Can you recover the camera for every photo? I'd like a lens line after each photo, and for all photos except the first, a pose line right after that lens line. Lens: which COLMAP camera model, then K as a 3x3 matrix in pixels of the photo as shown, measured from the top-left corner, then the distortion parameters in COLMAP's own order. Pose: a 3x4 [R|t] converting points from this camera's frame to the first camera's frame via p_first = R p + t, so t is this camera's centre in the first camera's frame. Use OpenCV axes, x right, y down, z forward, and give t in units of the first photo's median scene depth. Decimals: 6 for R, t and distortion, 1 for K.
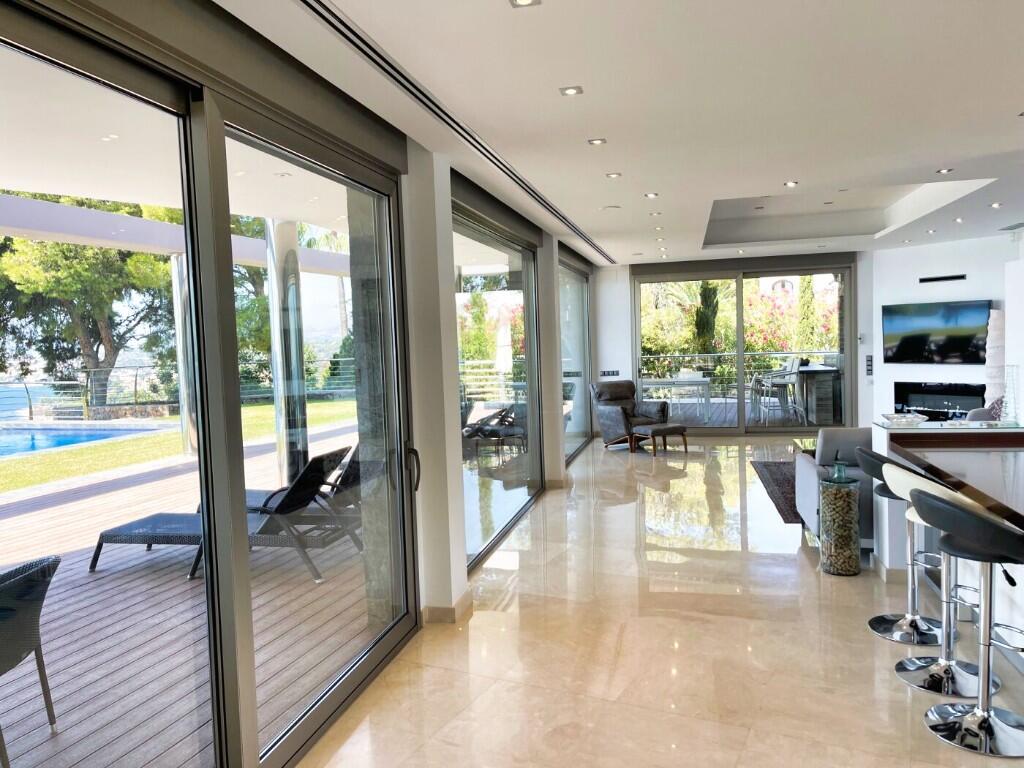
lens RADIAL K [[778.2, 0, 512.0], [0, 778.2, 384.0], [0, 0, 1]] dist [0.001987, -0.005464]
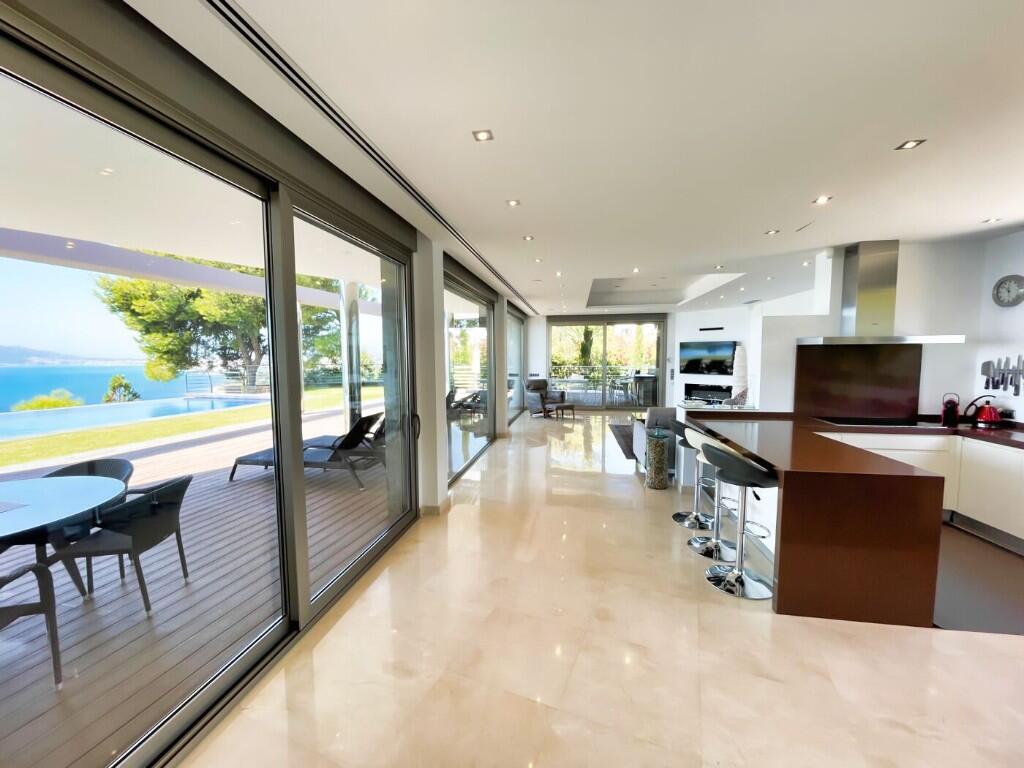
lens RADIAL K [[409.5, 0, 512.0], [0, 409.5, 384.0], [0, 0, 1]] dist [-0.029703, 0.000066]
pose [[0.997319, 0.025941, 0.068431, 0.012218], [-0.026426, 0.999632, 0.006203, 0.003987], [-0.068245, -0.007995, 0.997637, 0.060053]]
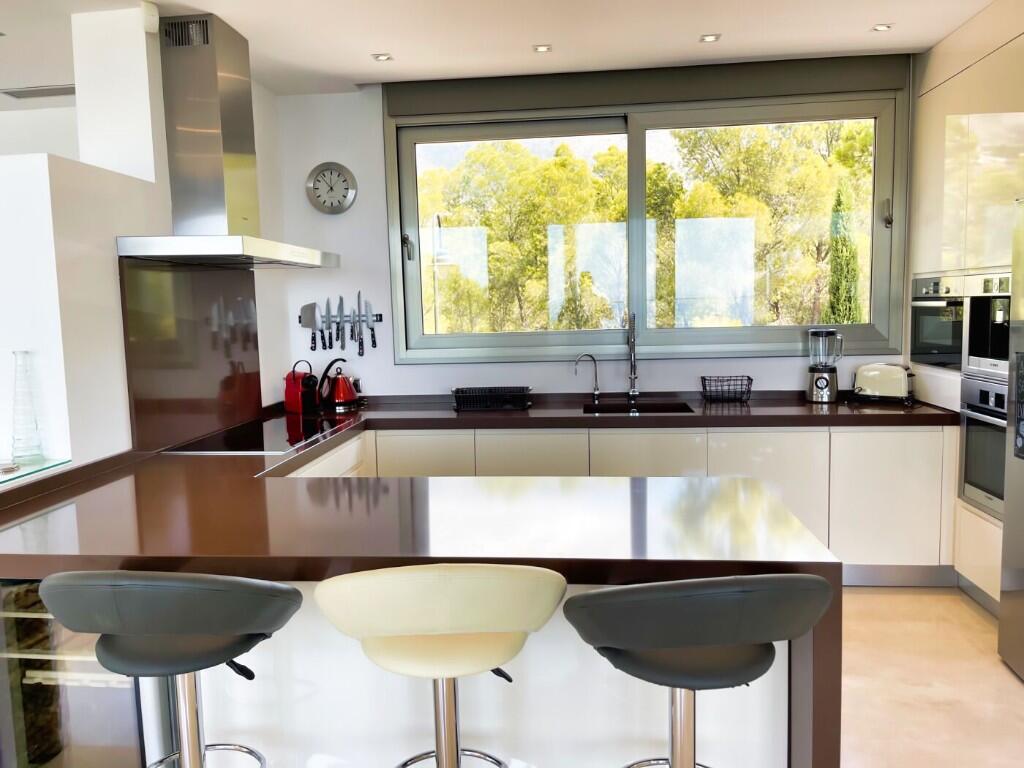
lens RADIAL K [[778.2, 0, 512.0], [0, 778.2, 384.0], [0, 0, 1]] dist [0.001987, -0.005464]
pose [[-0.125583, -0.058871, 0.990335, 0.059774], [0.090136, 0.993432, 0.070485, -0.010752], [-0.987980, 0.098116, -0.119452, 0.666346]]
